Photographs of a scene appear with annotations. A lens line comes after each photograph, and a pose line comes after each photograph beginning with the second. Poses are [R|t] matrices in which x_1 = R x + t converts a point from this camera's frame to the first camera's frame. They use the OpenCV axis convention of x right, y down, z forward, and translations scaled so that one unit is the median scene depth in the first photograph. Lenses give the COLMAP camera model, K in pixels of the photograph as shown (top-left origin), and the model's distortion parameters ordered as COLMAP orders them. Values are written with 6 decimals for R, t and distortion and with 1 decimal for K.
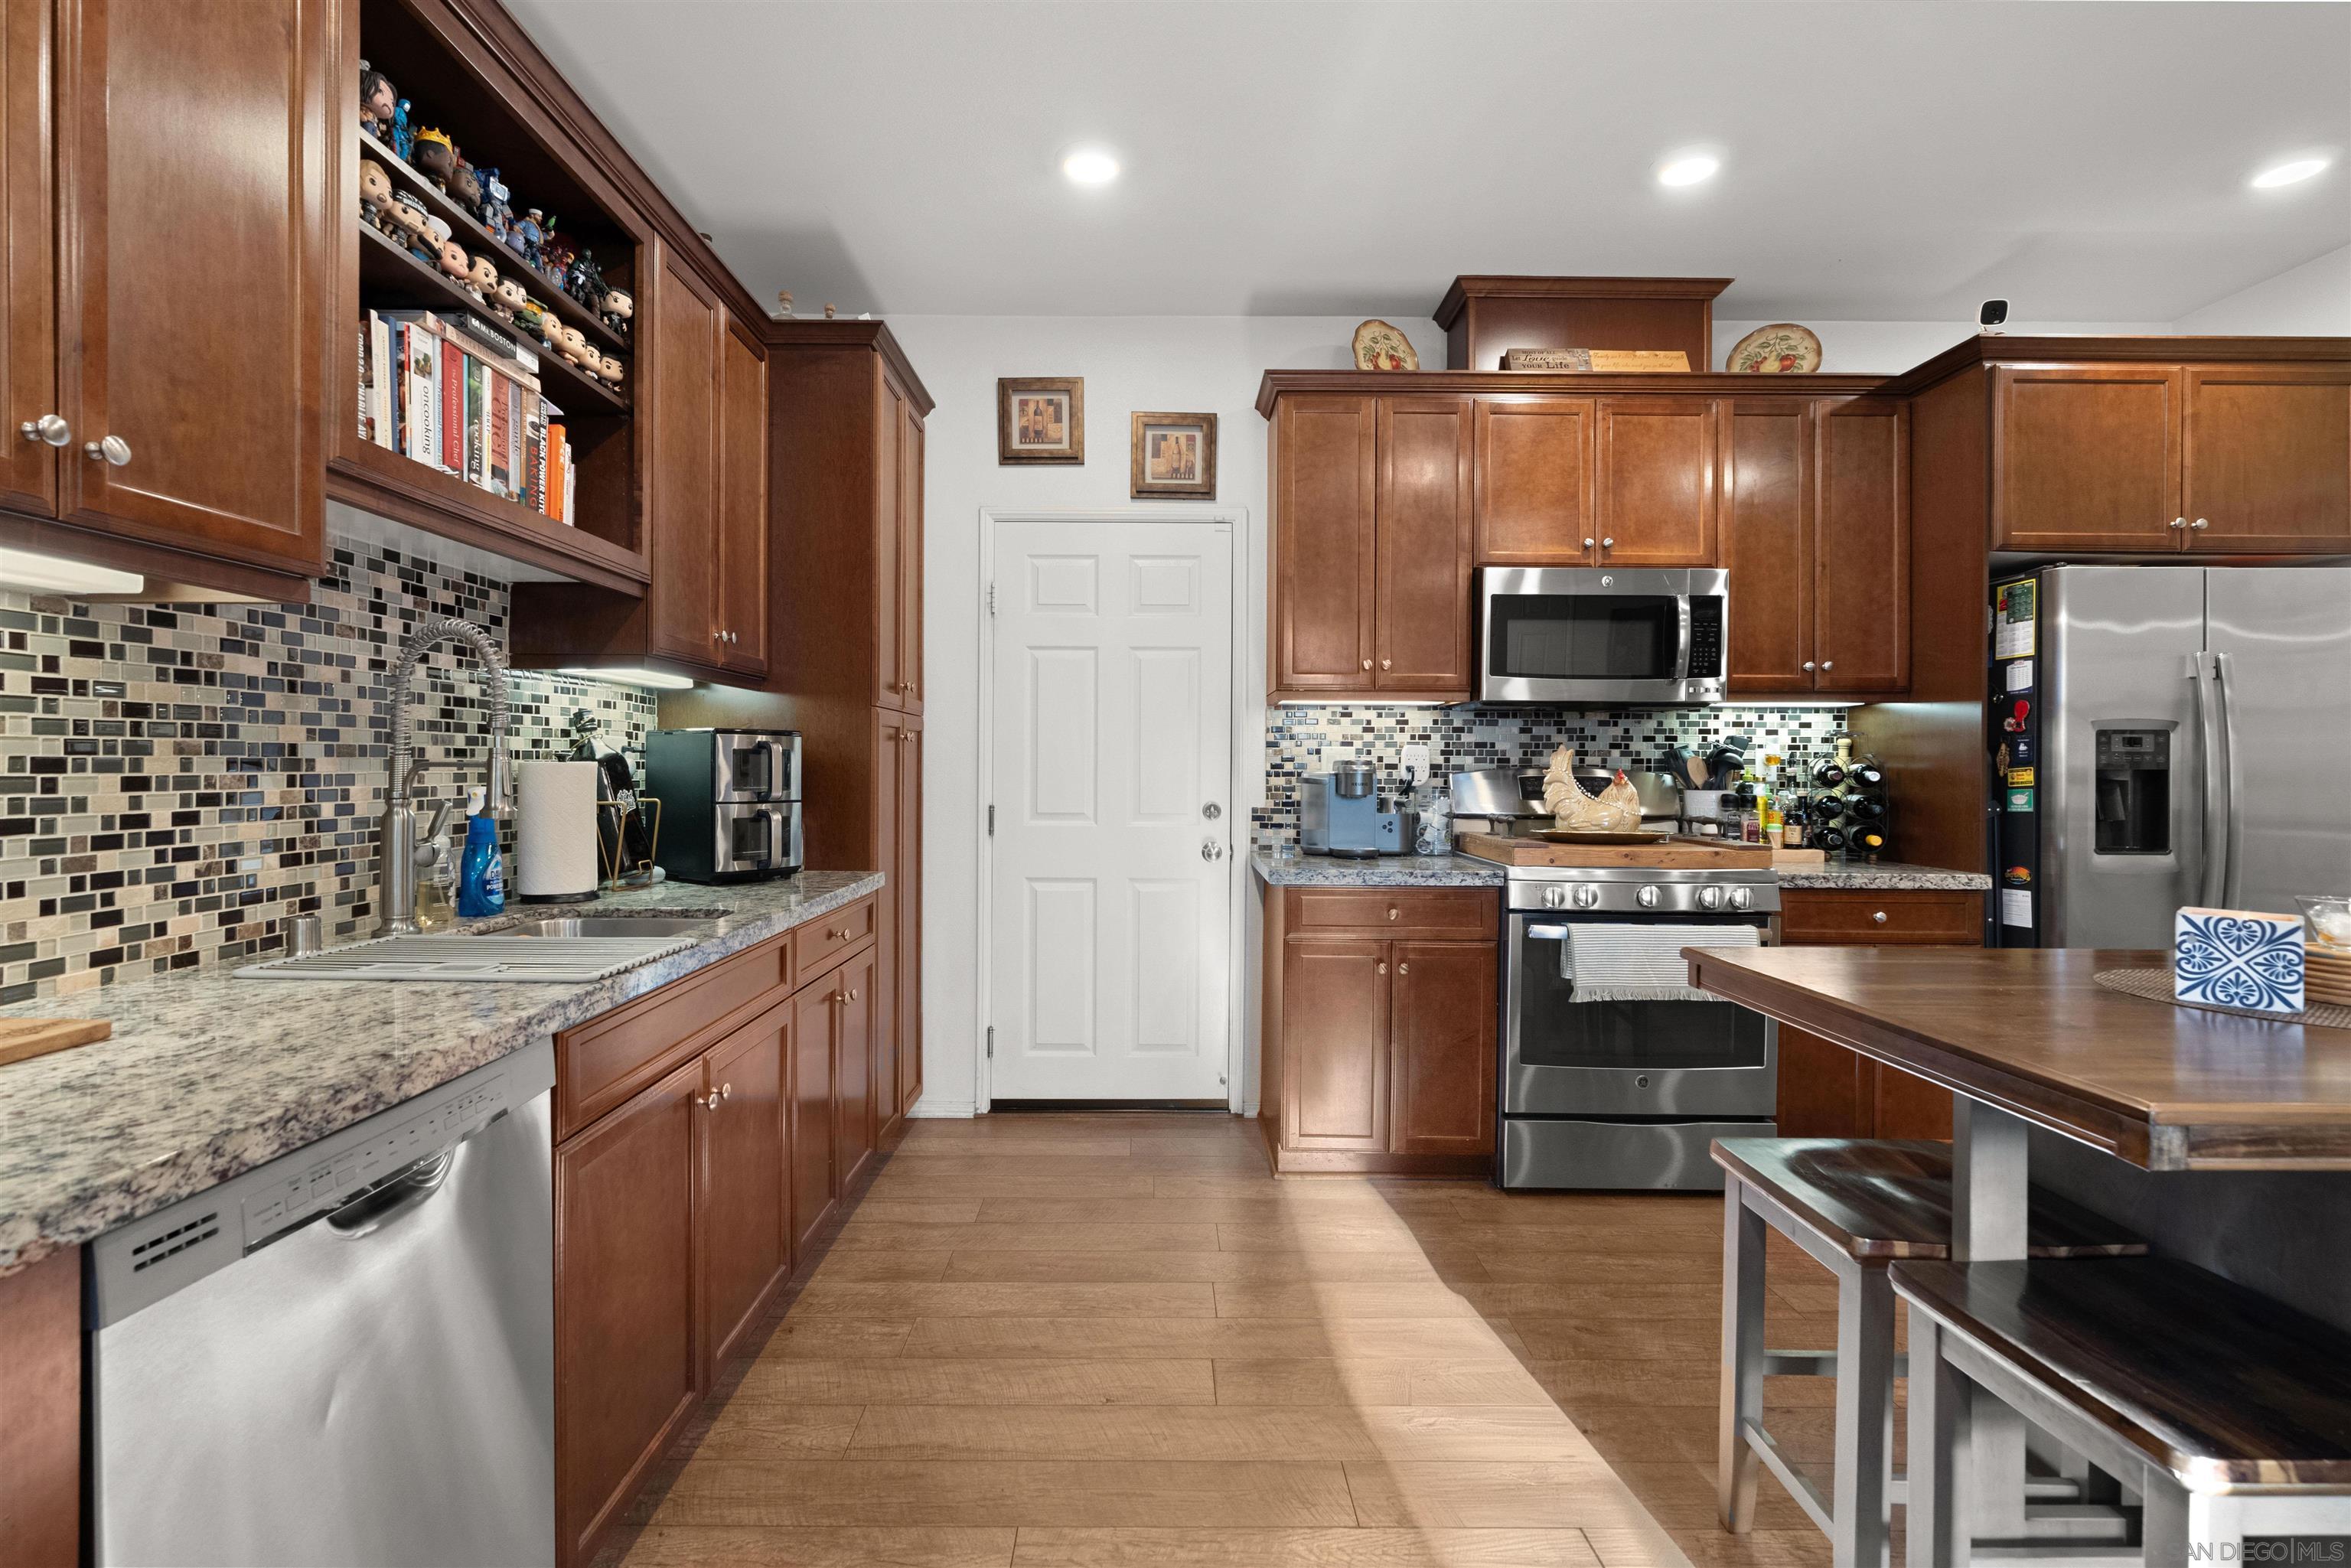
lens RADIAL K [[1069.3, 0, 1153.7], [0, 1069.3, 769.2], [0, 0, 1]] dist [-0.010708, 0.003781]
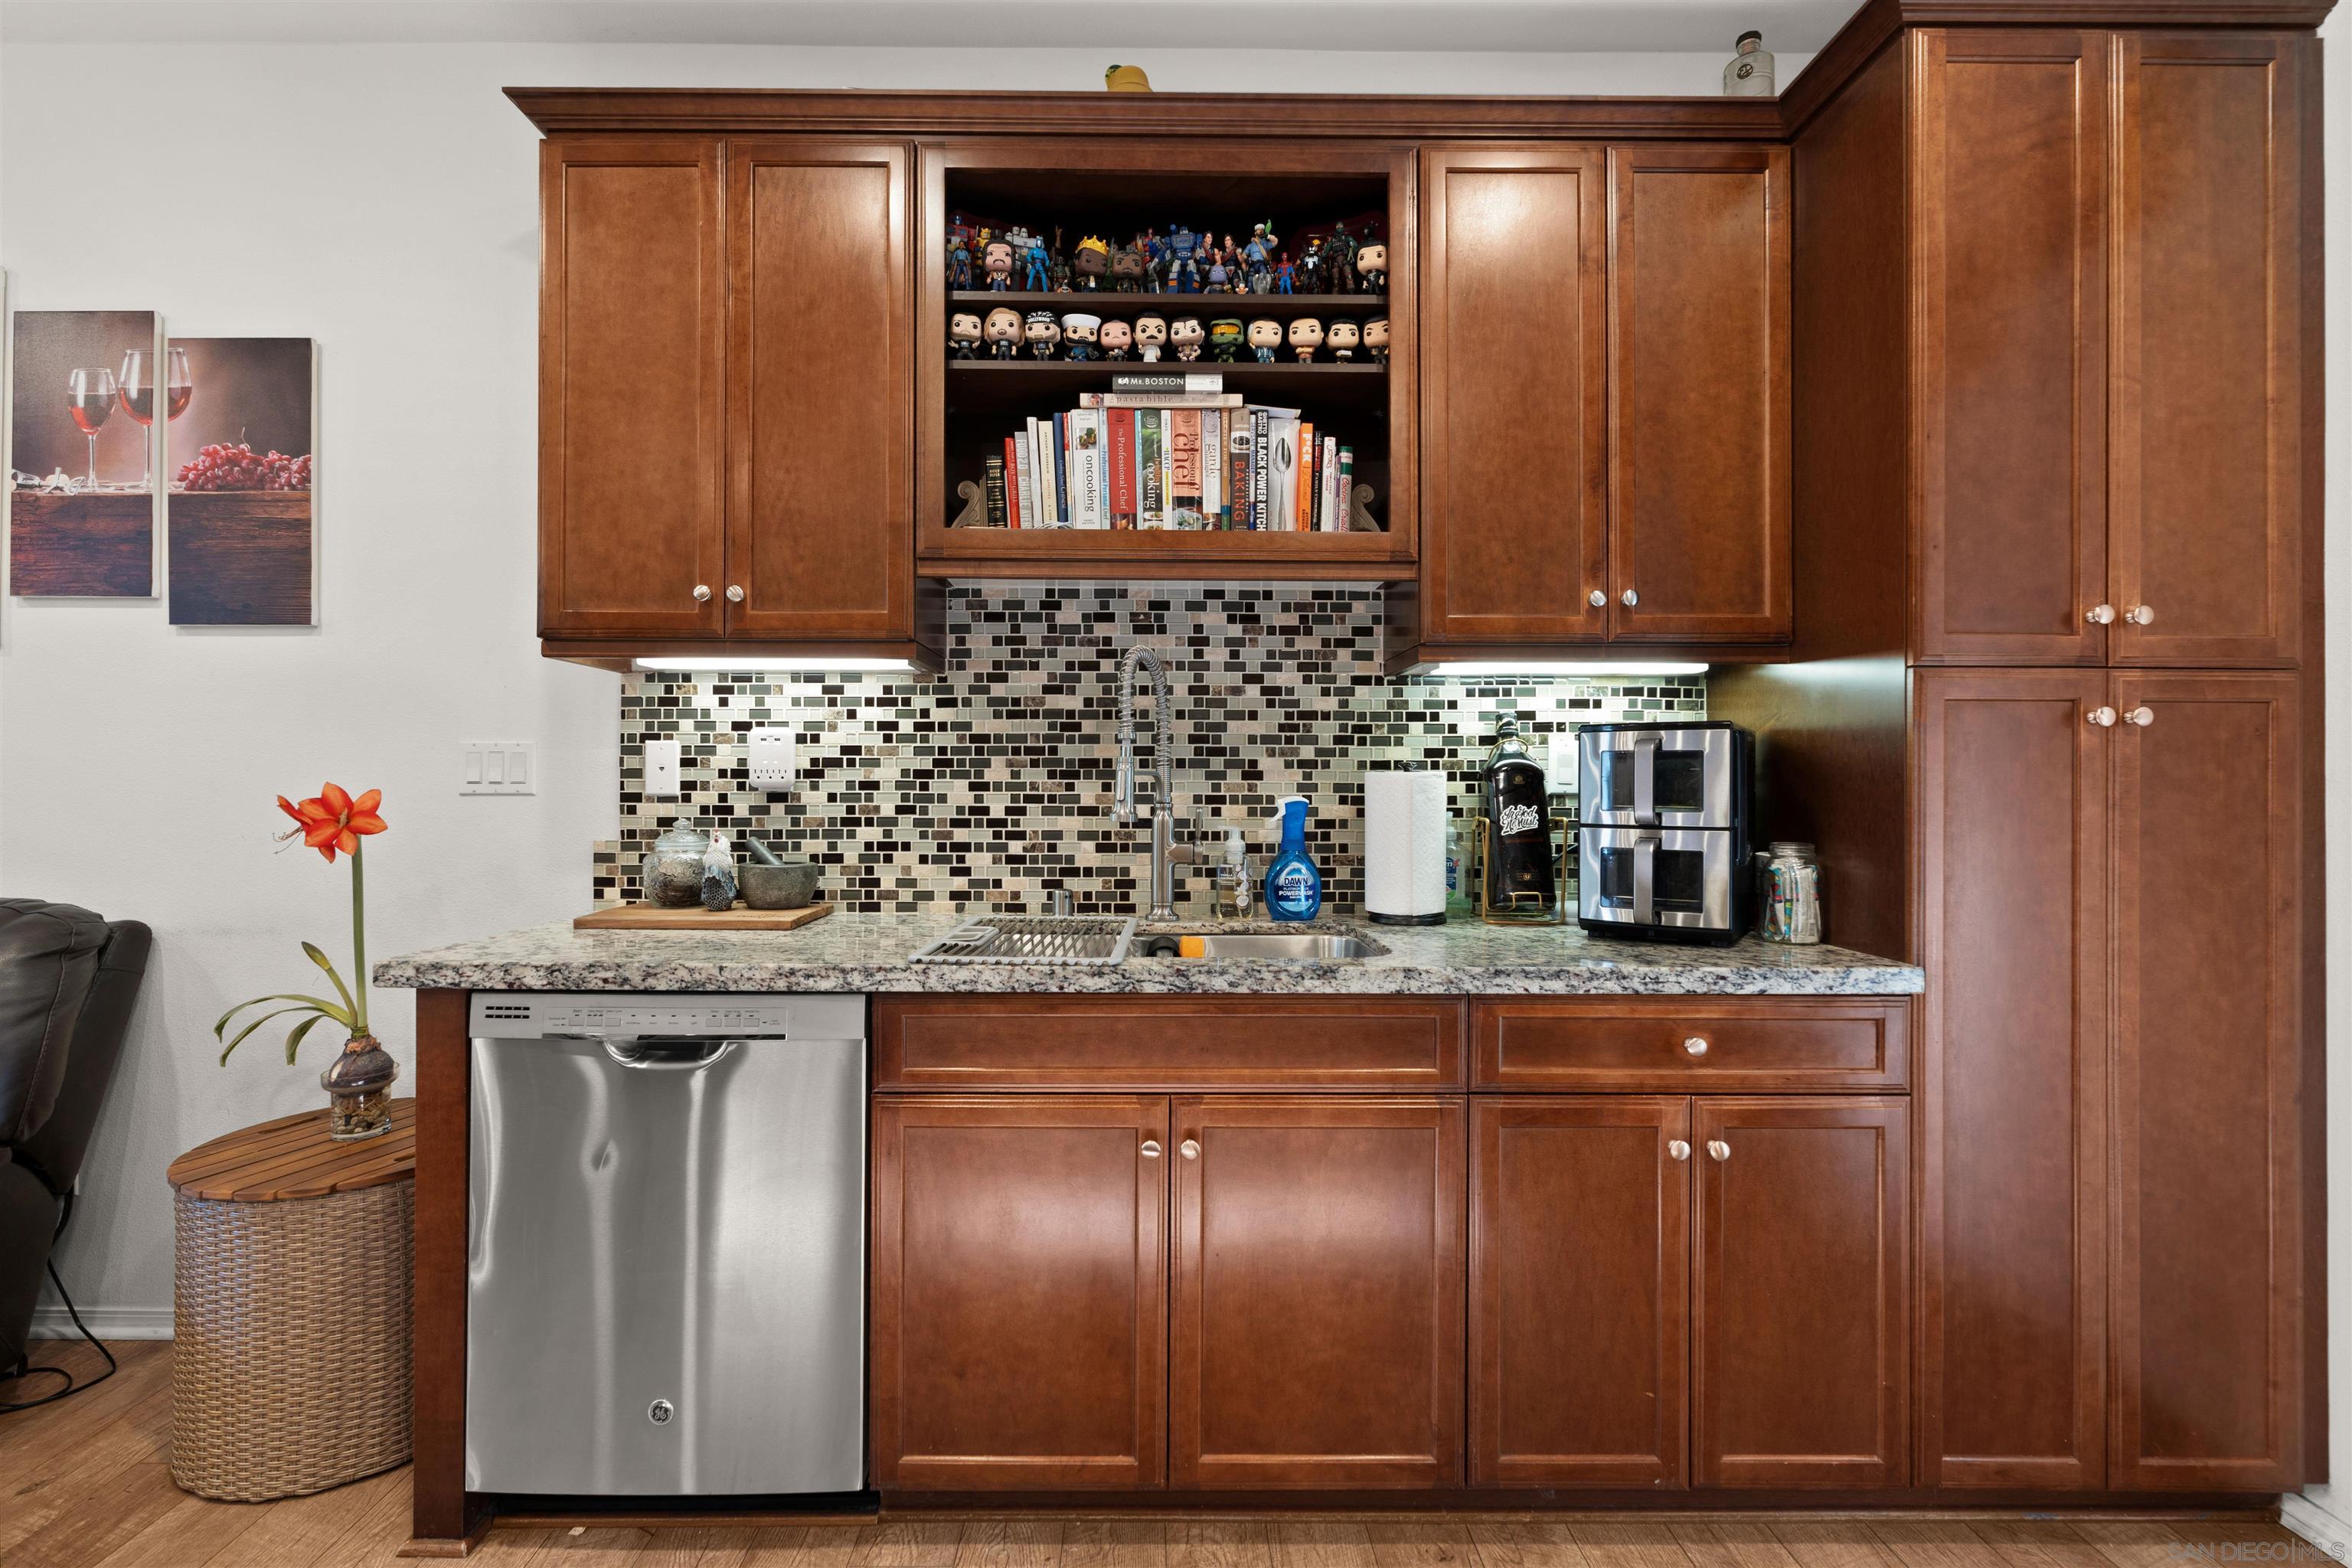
lens RADIAL K [[1069.8, 0, 1154.6], [0, 1069.8, 780.4], [0, 0, 1]] dist [-0.010708, 0.003781]
pose [[0.005738, -0.007801, -0.999953, 0.320614], [-0.007526, 0.999941, -0.007844, 0.008213], [0.999955, 0.007570, 0.005679, 0.670903]]
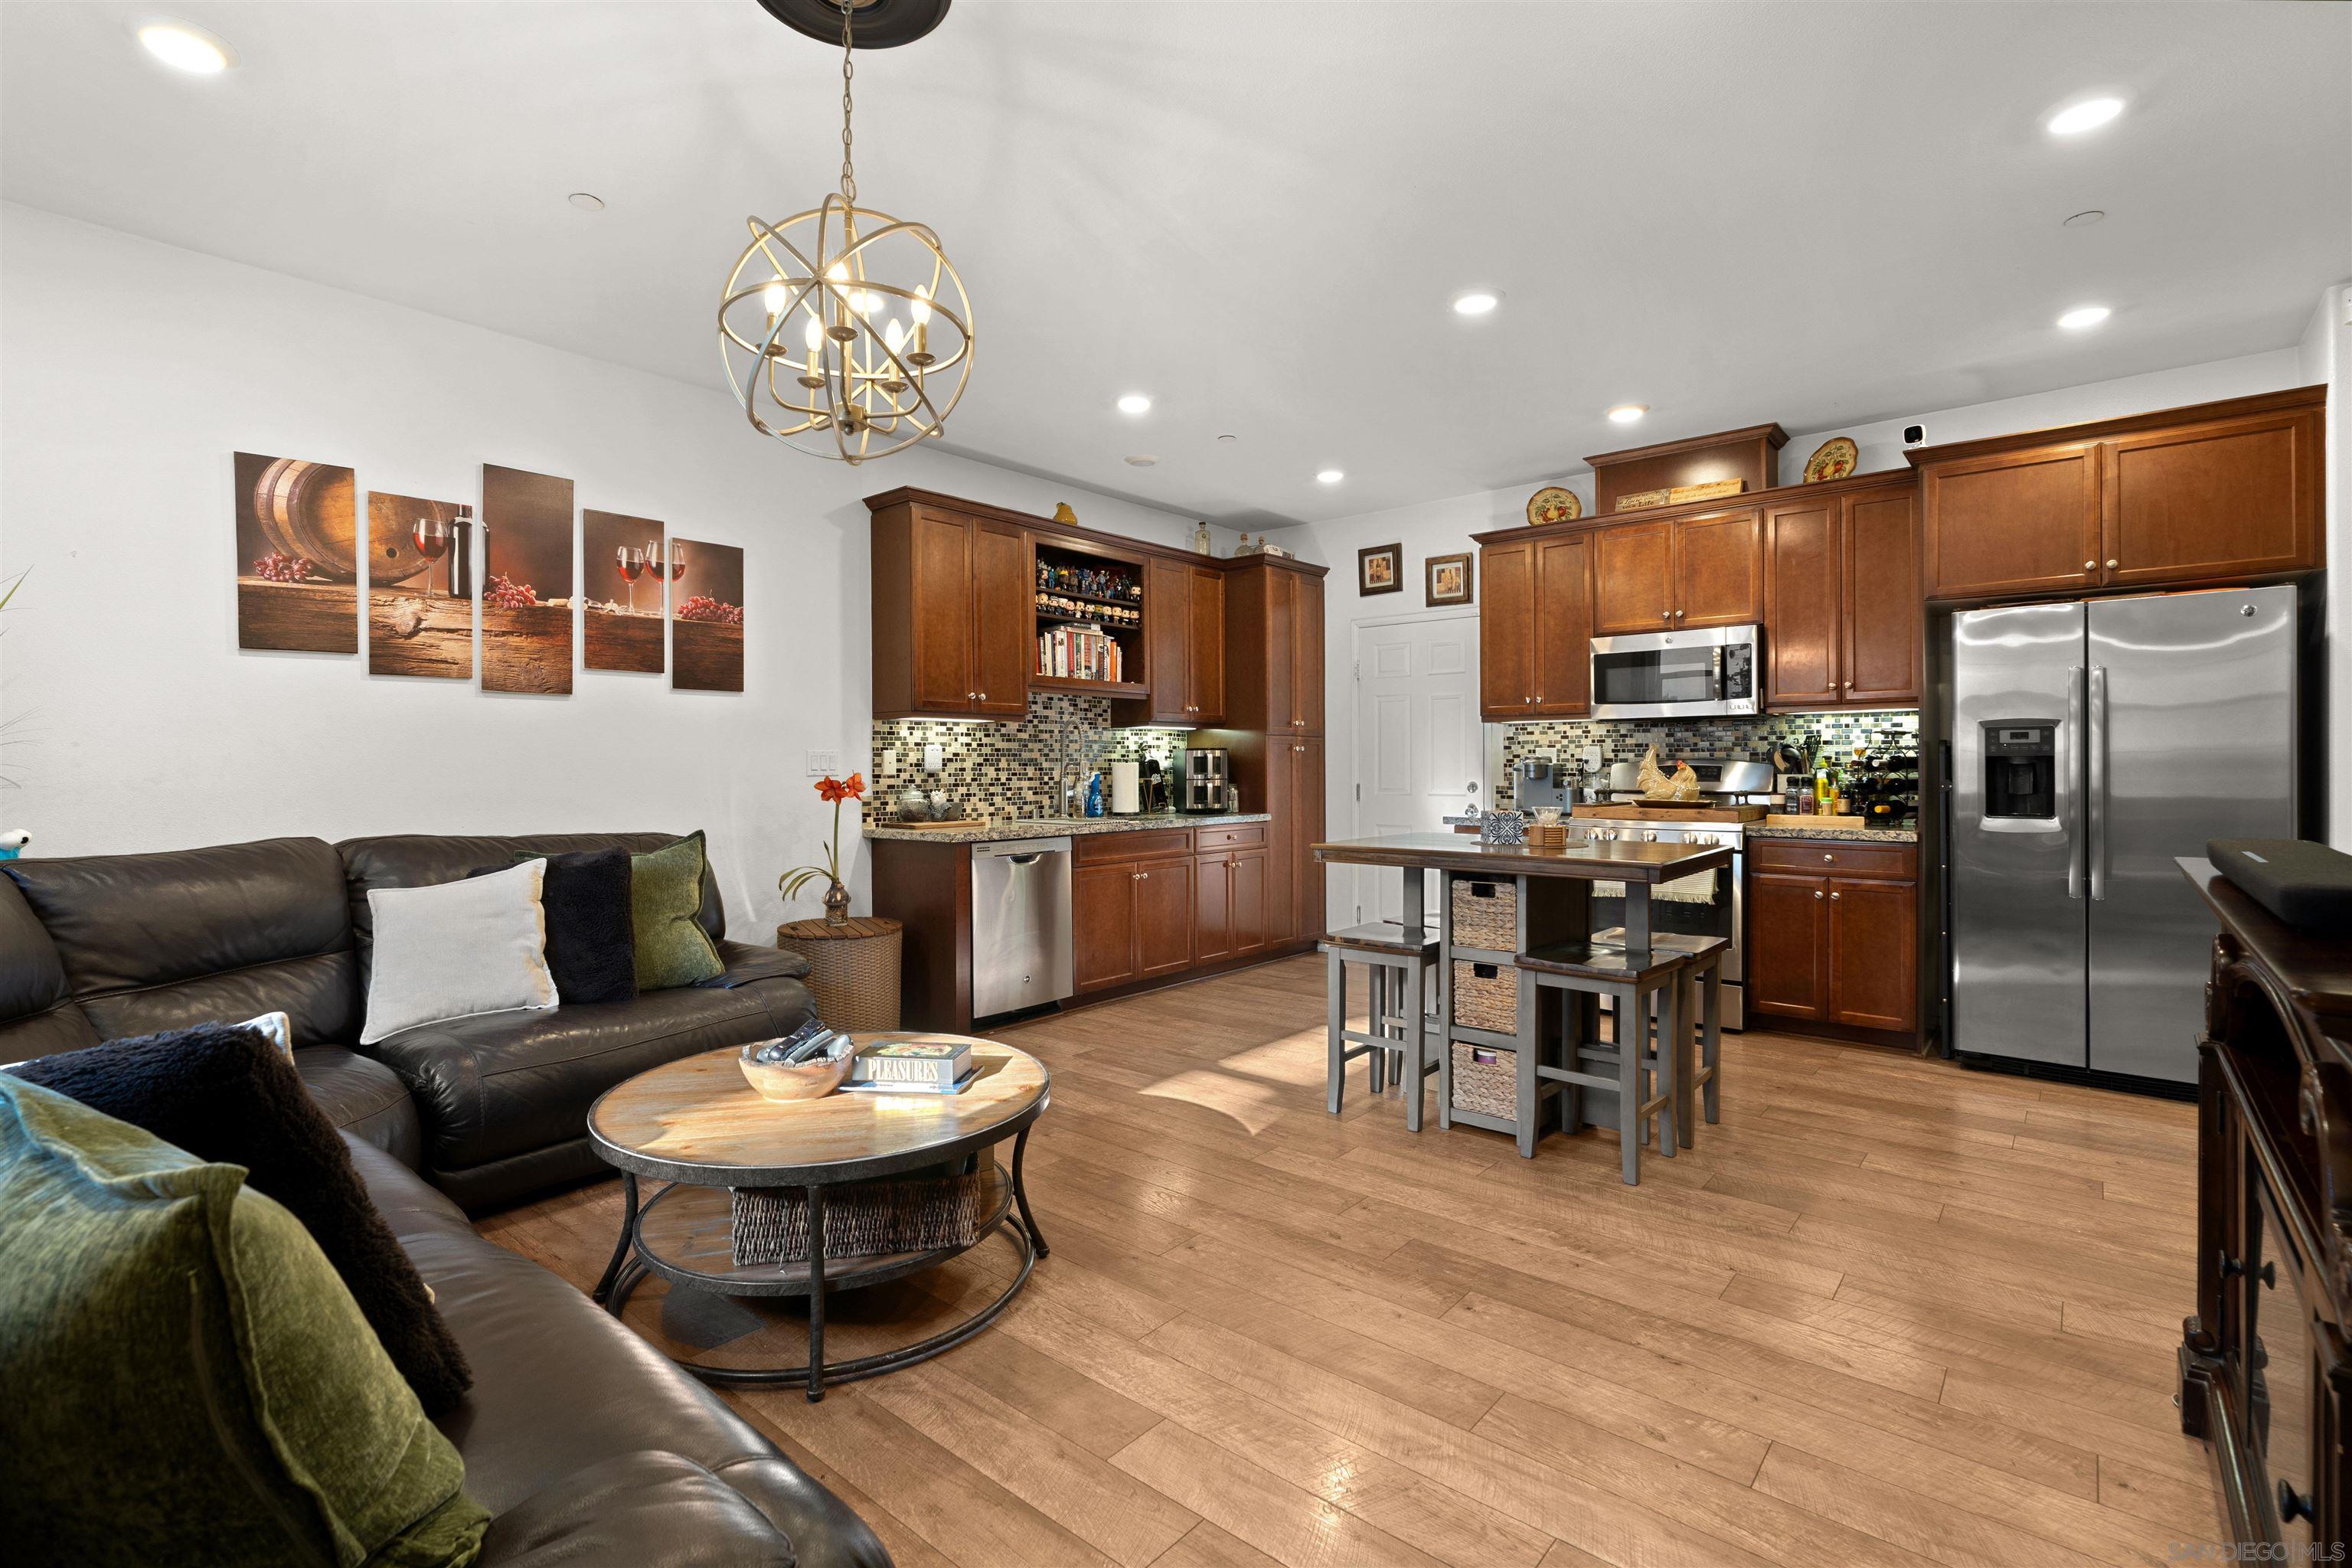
lens RADIAL K [[1069.8, 0, 1160.5], [0, 1069.8, 772.4], [0, 0, 1]] dist [-0.010708, 0.003781]
pose [[0.756227, -0.005362, -0.654287, 1.064949], [0.006807, 0.999977, -0.000327, 0.015615], [0.654273, -0.004206, 0.756246, -0.810989]]
